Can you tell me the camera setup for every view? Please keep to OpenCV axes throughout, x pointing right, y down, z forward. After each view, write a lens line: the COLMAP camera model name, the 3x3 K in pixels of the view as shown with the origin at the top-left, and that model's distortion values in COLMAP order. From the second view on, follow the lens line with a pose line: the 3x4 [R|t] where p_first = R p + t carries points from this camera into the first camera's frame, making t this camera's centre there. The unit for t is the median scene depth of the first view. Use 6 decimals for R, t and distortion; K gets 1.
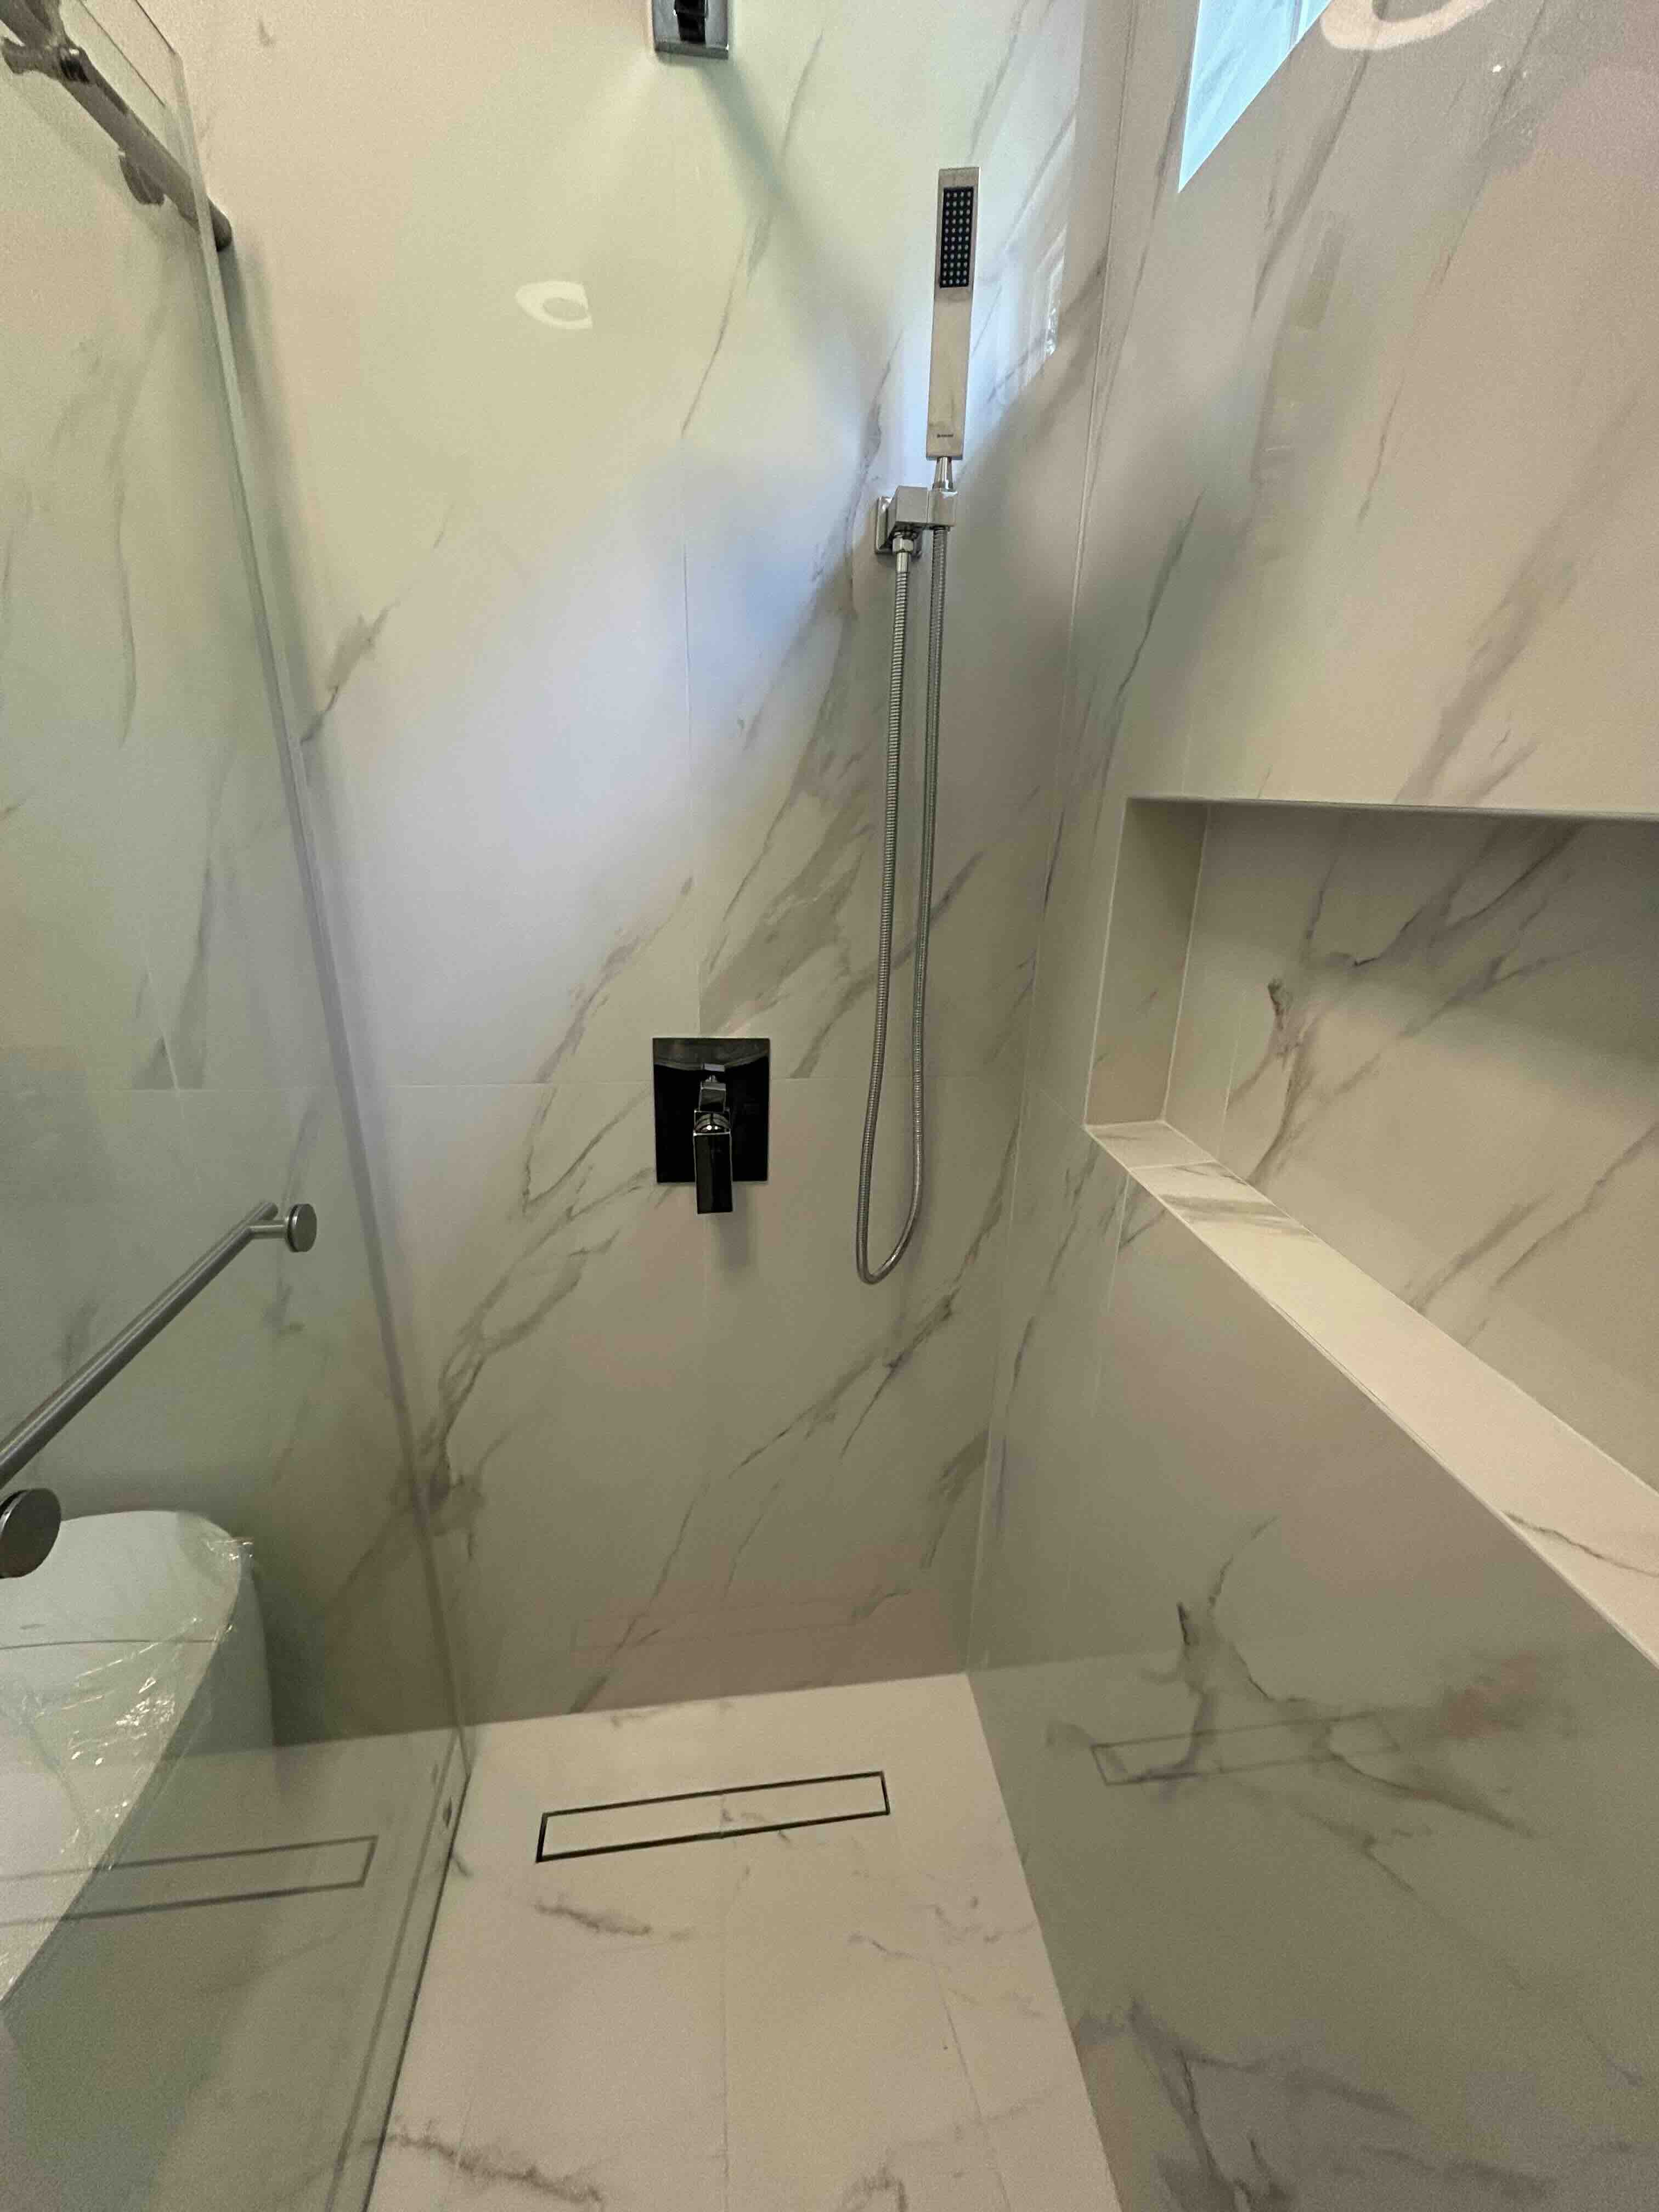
lens RADIAL K [[887.1, 0, 824.5], [0, 887.1, 1096.4], [0, 0, 1]] dist [0.001827, 0.000175]
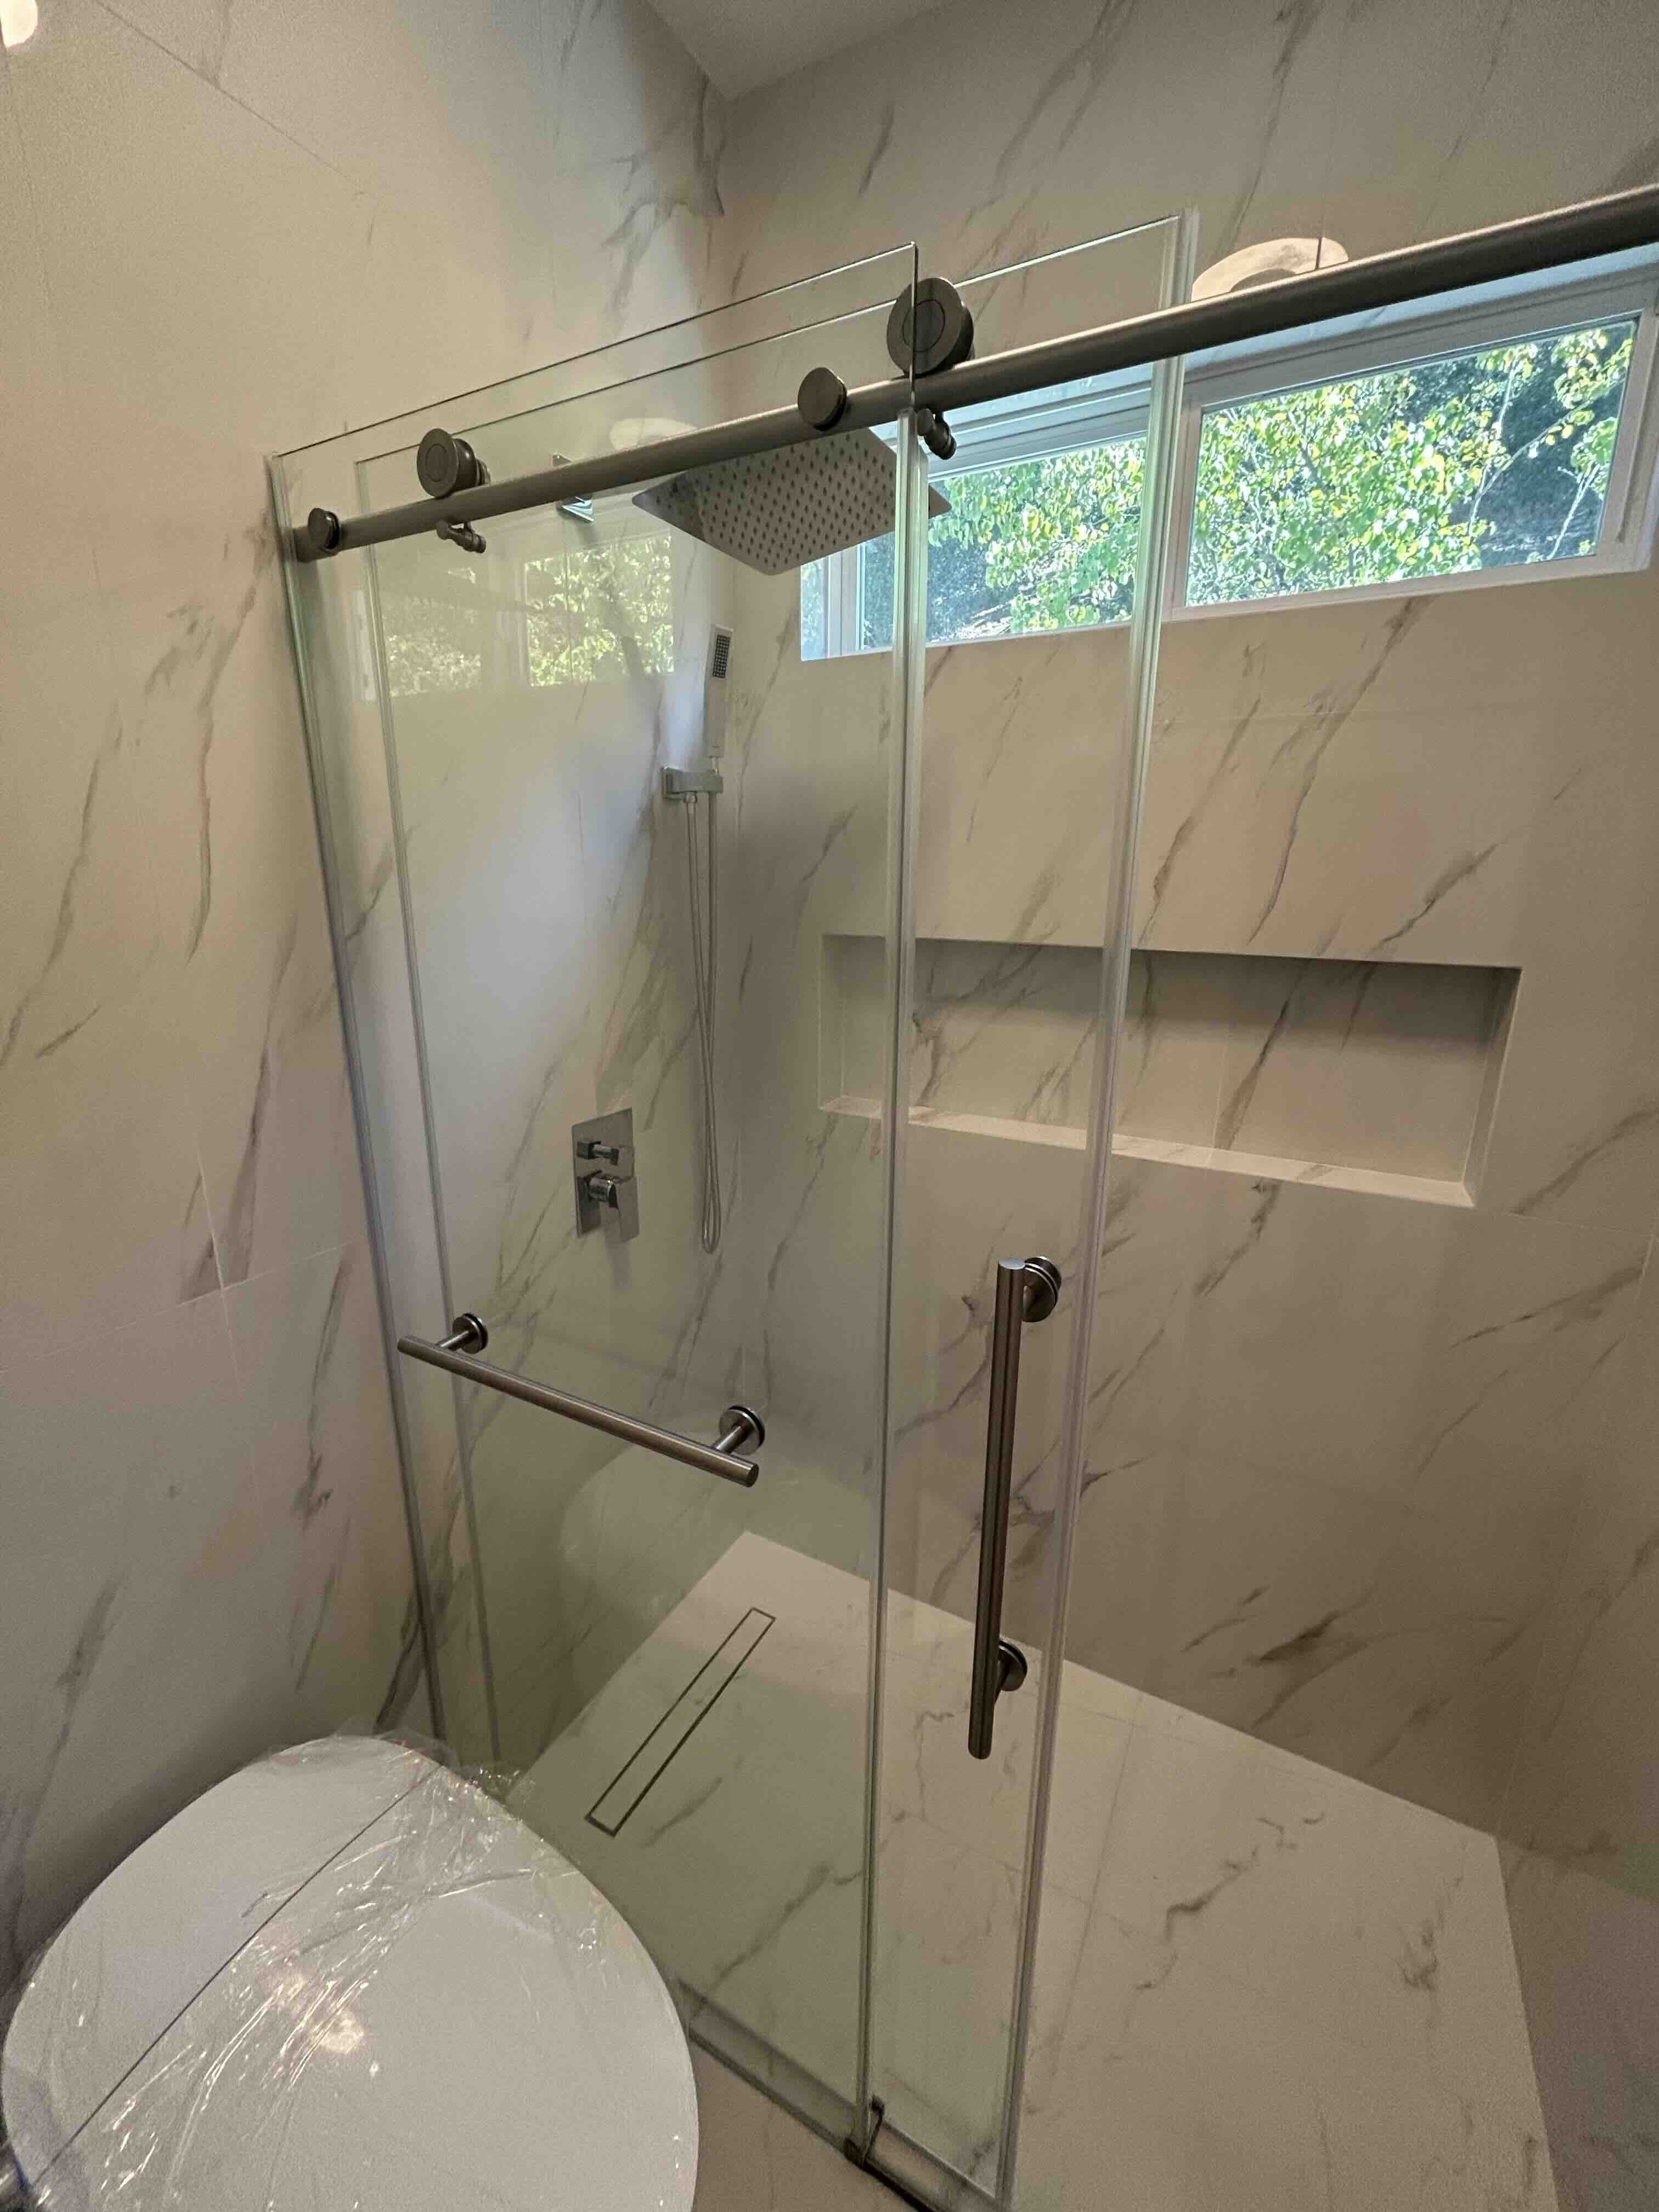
lens RADIAL K [[887.1, 0, 829.8], [0, 887.1, 1109.2], [0, 0, 1]] dist [0.001827, 0.000175]
pose [[0.586977, -0.225569, 0.777545, -1.000605], [0.273767, 0.959129, 0.071577, -0.079470], [-0.761912, 0.170852, 0.624740, -0.137183]]
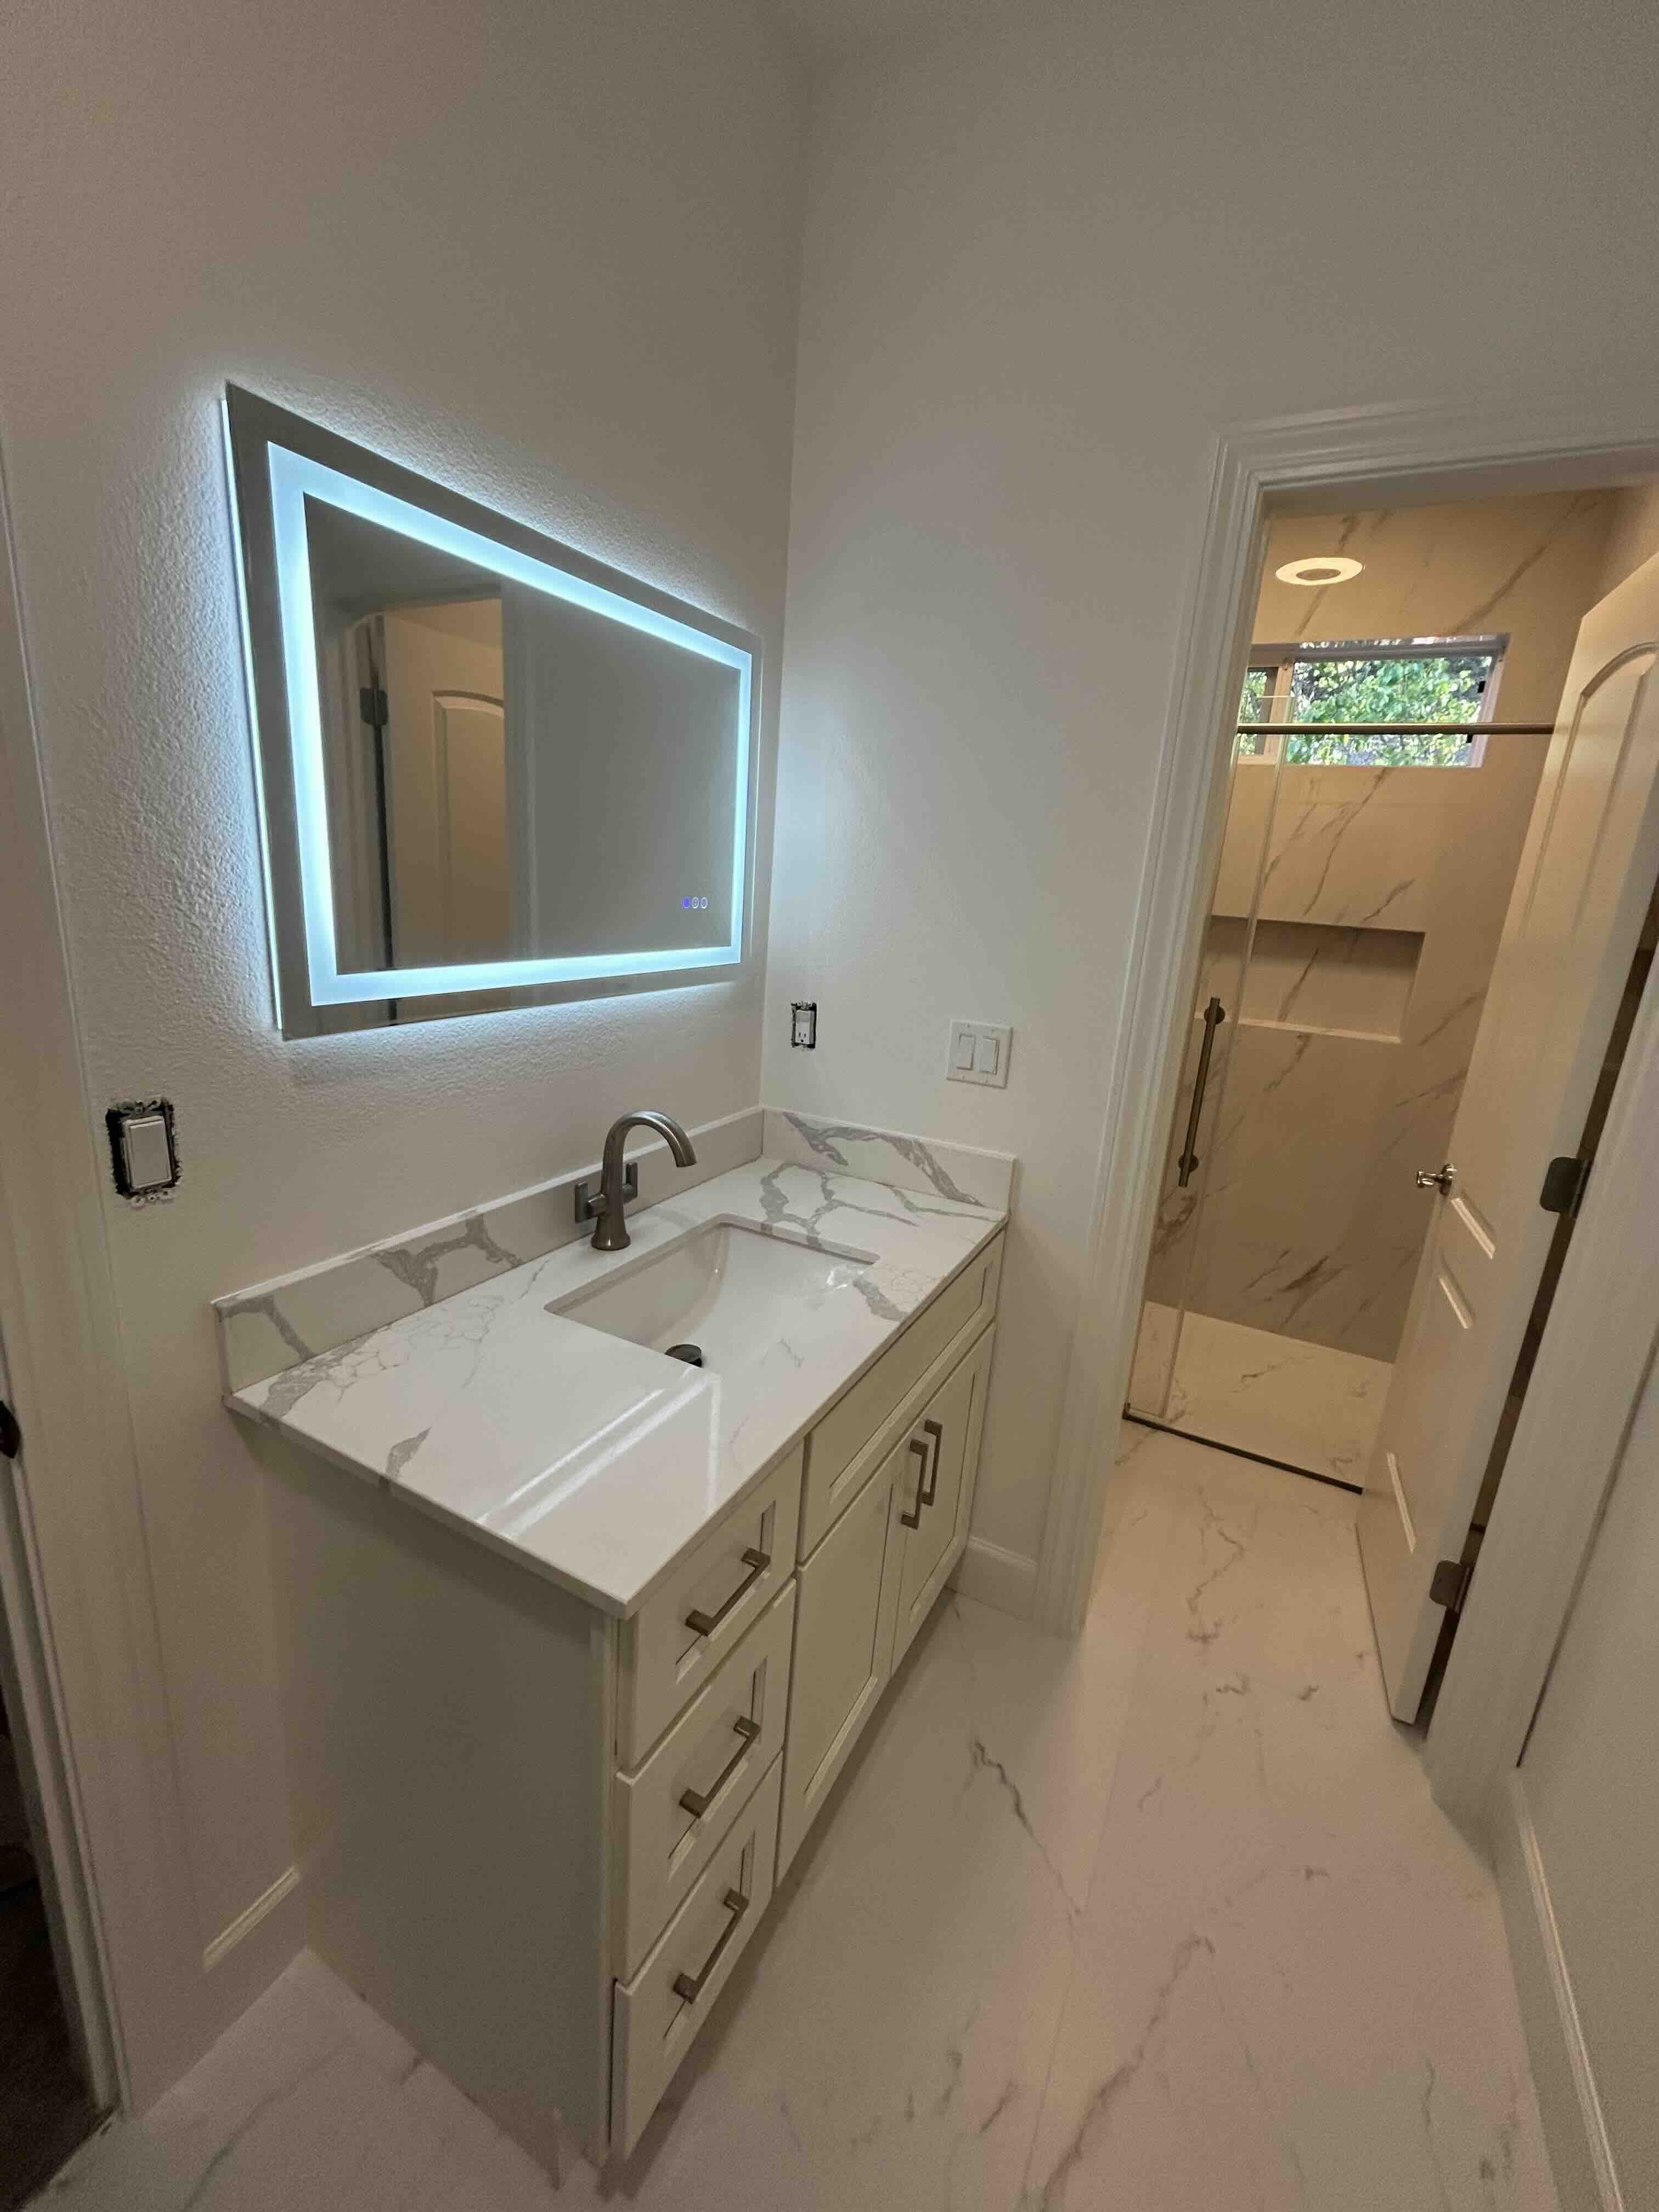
lens RADIAL K [[887.1, 0, 838.3], [0, 887.1, 1097.7], [0, 0, 1]] dist [0.001827, 0.000175]
pose [[0.595511, -0.238820, 0.767028, -3.315827], [0.242575, 0.963679, 0.111716, -0.203328], [-0.765848, 0.119533, 0.631813, -0.503303]]
